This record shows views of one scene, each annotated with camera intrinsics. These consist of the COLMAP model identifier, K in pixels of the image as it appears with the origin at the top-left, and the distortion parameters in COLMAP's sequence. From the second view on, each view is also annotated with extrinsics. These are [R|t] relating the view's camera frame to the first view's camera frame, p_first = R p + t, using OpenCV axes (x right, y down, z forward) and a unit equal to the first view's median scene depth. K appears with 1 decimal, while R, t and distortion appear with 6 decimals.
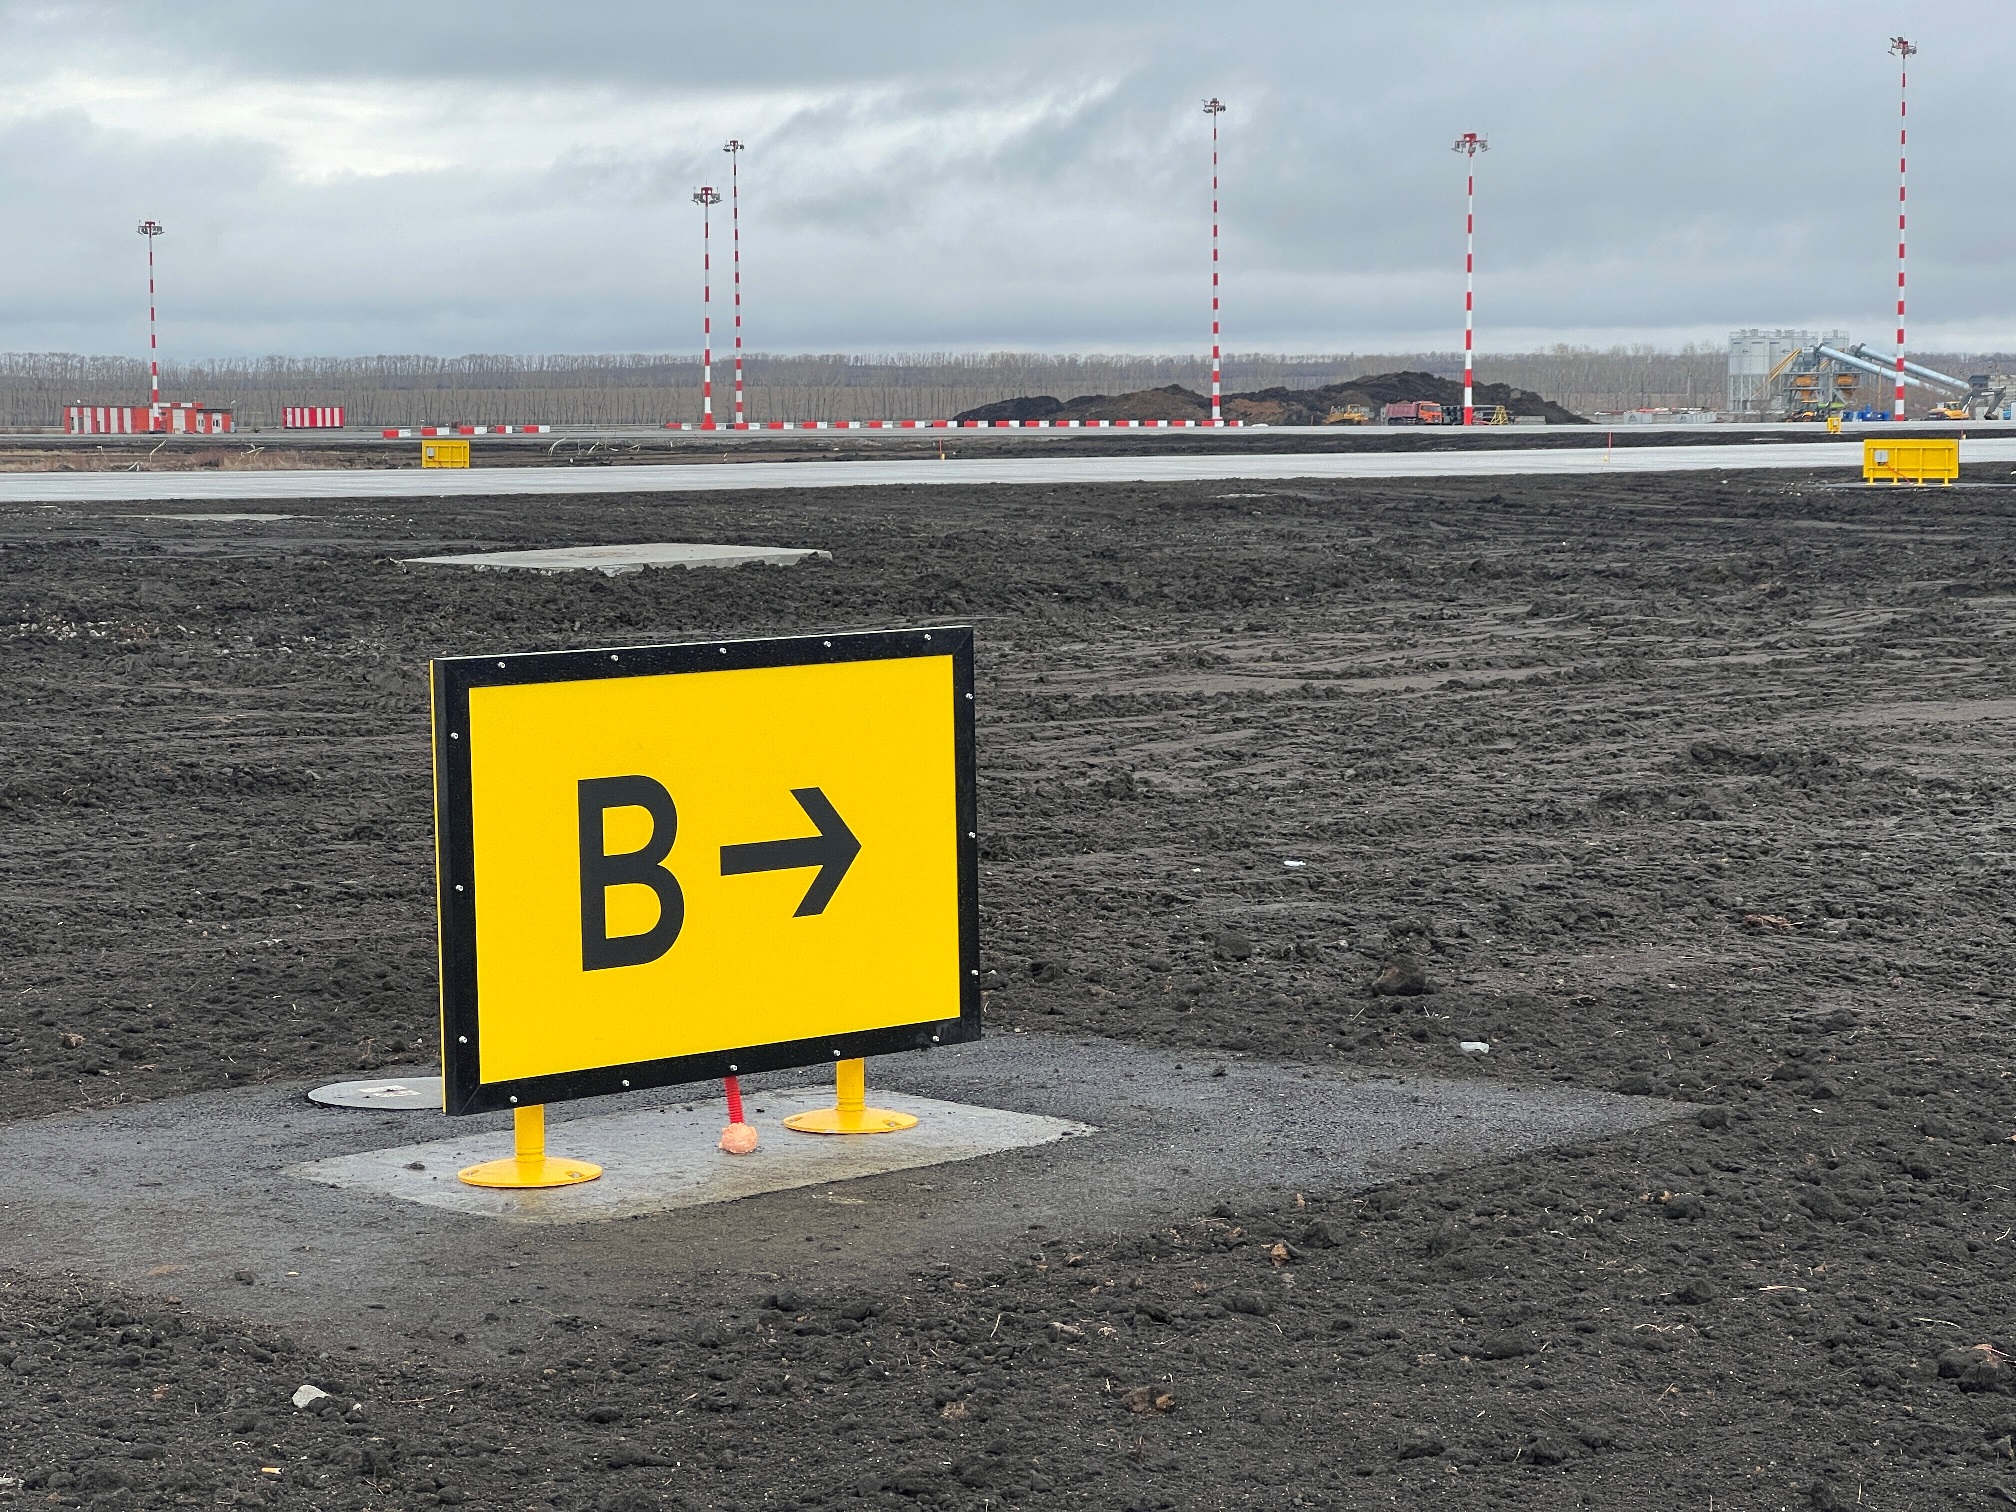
lens RADIAL K [[4390.0, 0, 1008.0], [0, 4390.0, 756.0], [0, 0, 1]] dist [-0.120841, 6.254607]
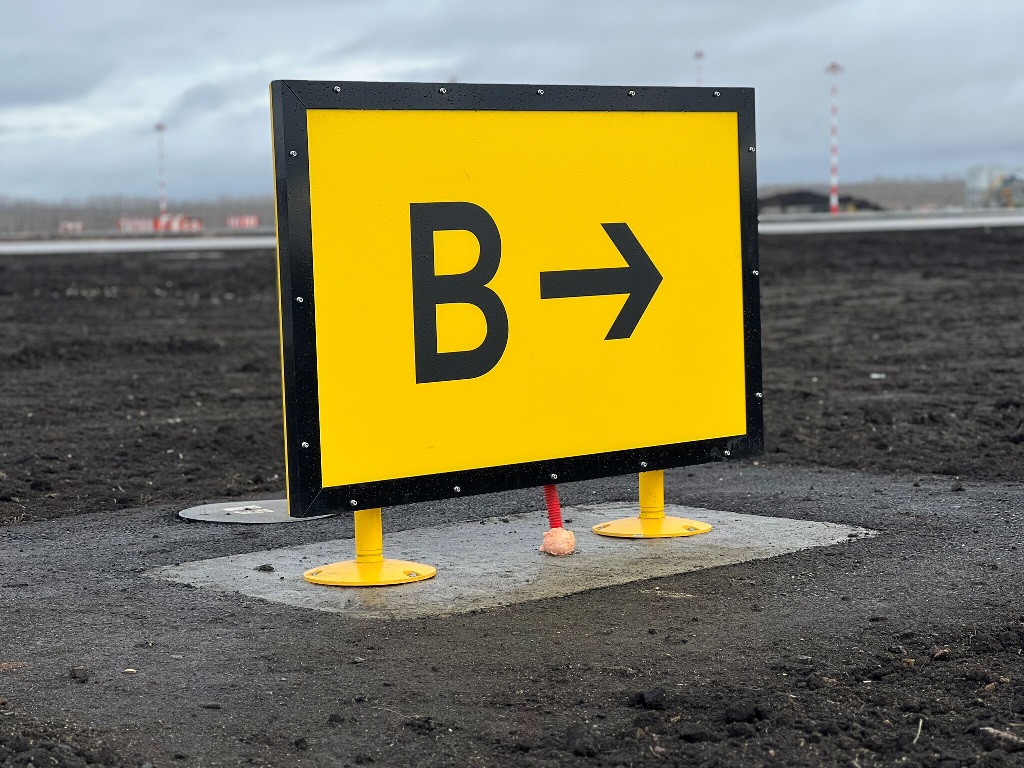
lens RADIAL K [[2229.8, 0, 512.0], [0, 2229.8, 384.0], [0, 0, 1]] dist [-0.120841, 6.254607]
pose [[0.999221, -0.012653, -0.037371, -0.051635], [0.012531, 0.999915, -0.003488, 0.049653], [0.037412, 0.003017, 0.999295, 0.443383]]
